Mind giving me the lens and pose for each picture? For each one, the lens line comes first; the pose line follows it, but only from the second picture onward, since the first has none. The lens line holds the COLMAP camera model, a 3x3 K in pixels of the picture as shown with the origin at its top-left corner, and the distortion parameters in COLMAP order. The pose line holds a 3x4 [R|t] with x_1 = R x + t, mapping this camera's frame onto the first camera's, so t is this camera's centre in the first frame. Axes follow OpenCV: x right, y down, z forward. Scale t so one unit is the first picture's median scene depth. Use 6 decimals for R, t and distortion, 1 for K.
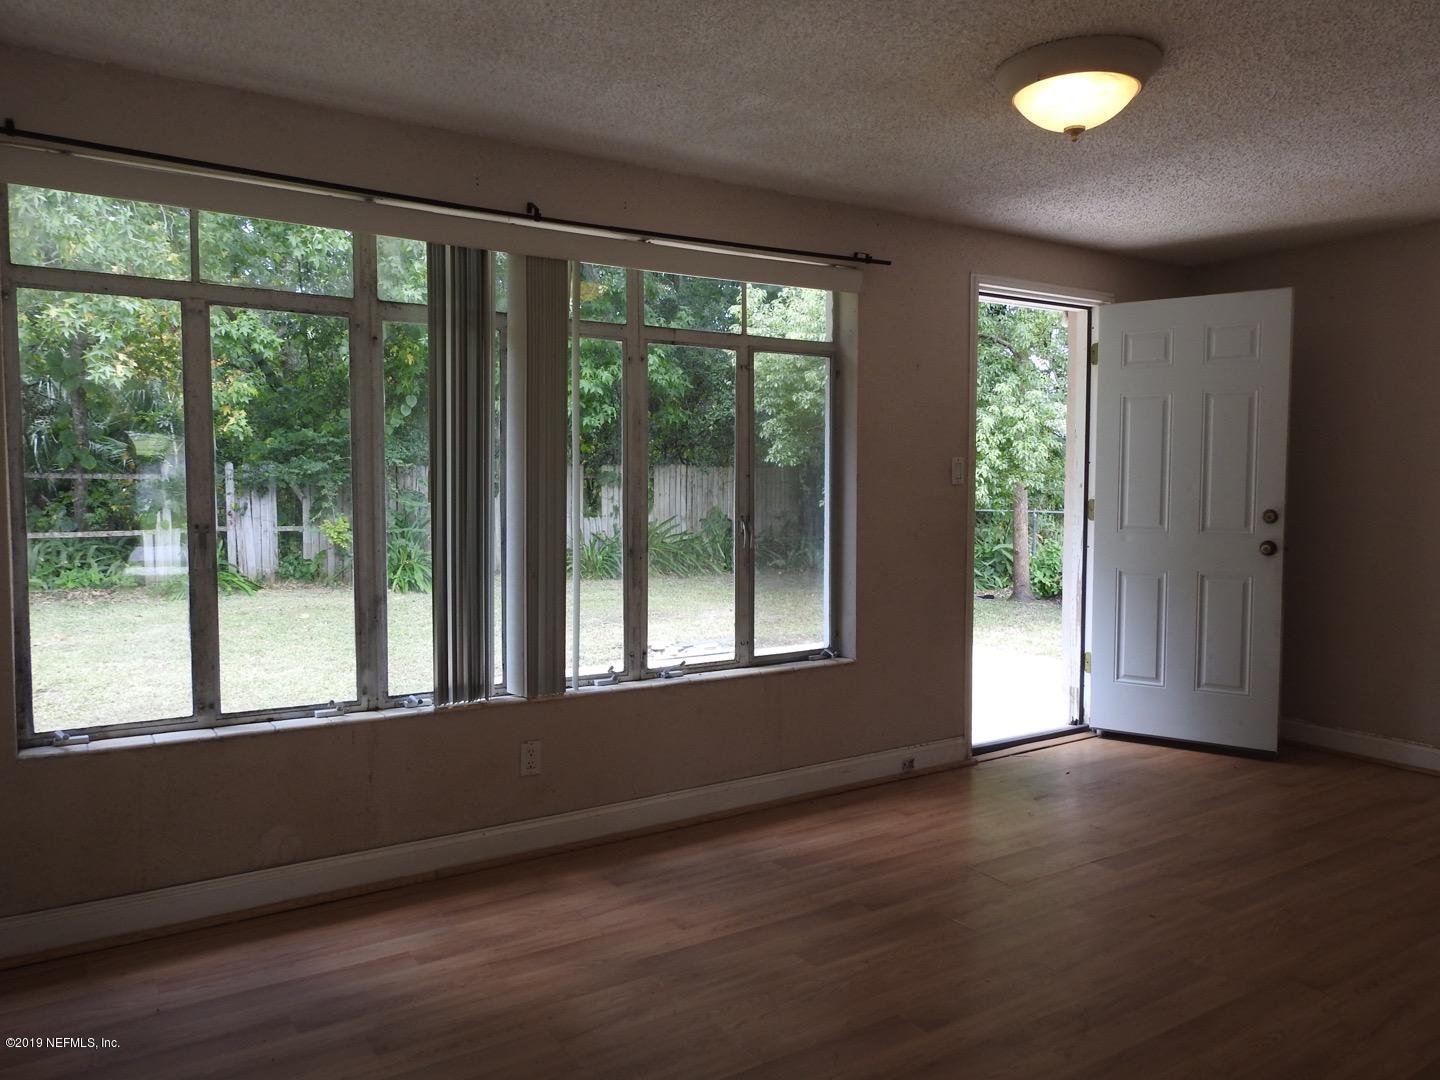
lens RADIAL K [[1041.6, 0, 720.0], [0, 1041.6, 540.0], [0, 0, 1]] dist [0.003721, 0.001919]
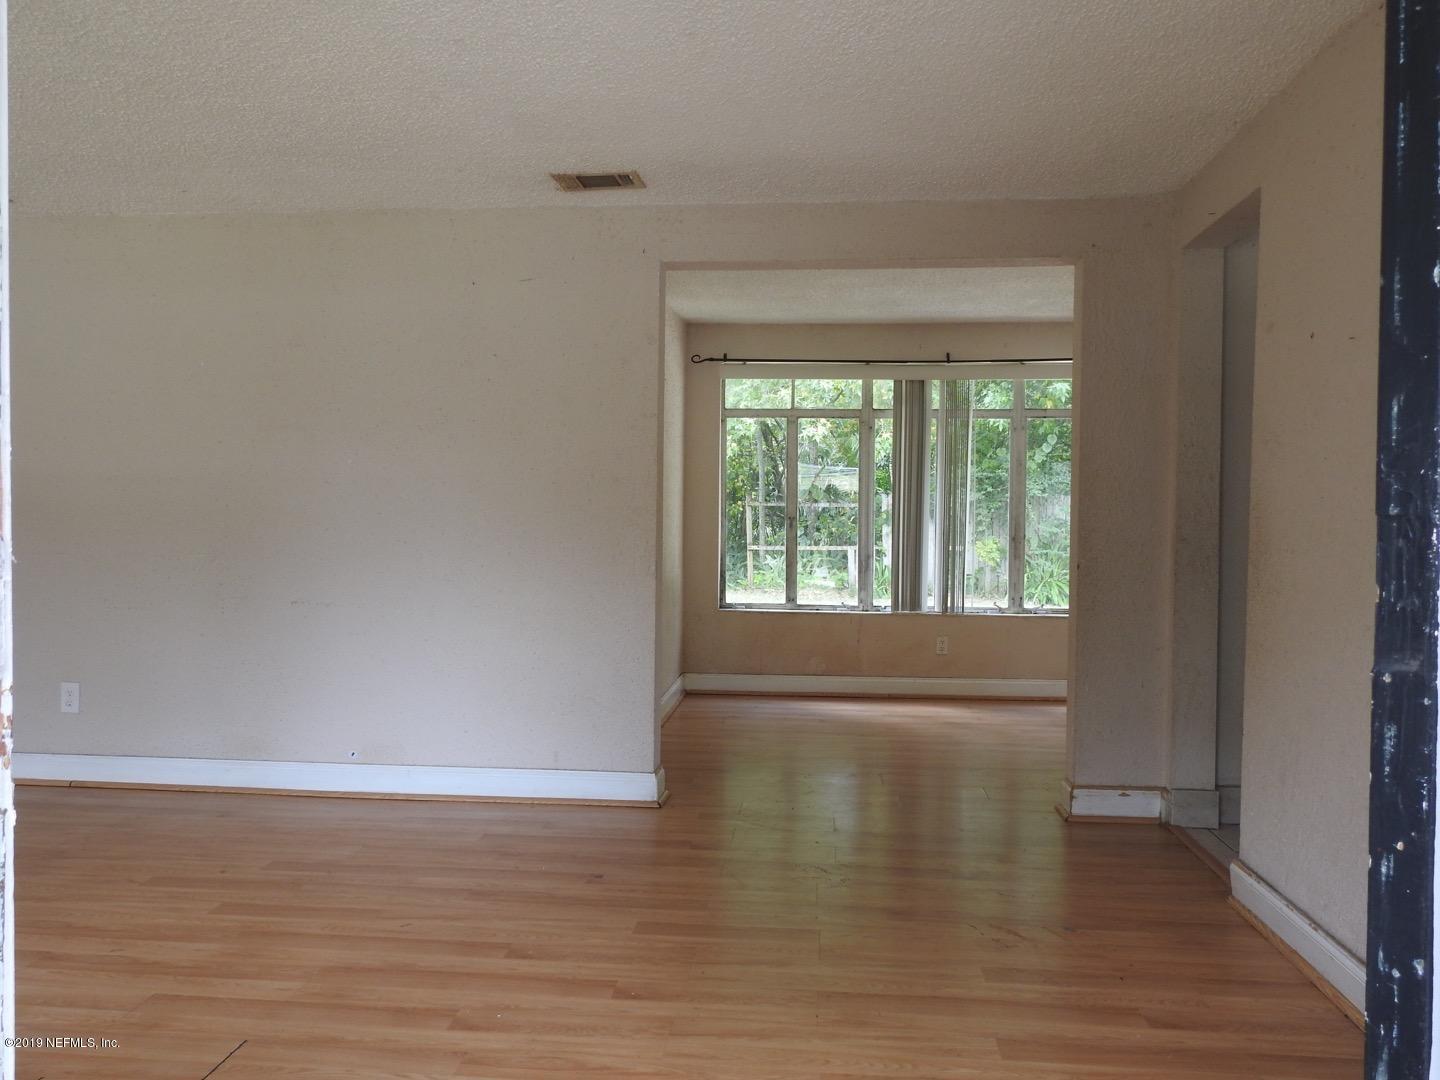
lens RADIAL K [[1138.4, 0, 720.0], [0, 1138.4, 540.0], [0, 0, 1]] dist [0.018139, 0.000231]
pose [[0.789405, 0.020118, -0.613543, 0.777177], [-0.041863, 0.998900, -0.021109, 0.081626], [0.612444, 0.042348, 0.789379, -0.896369]]
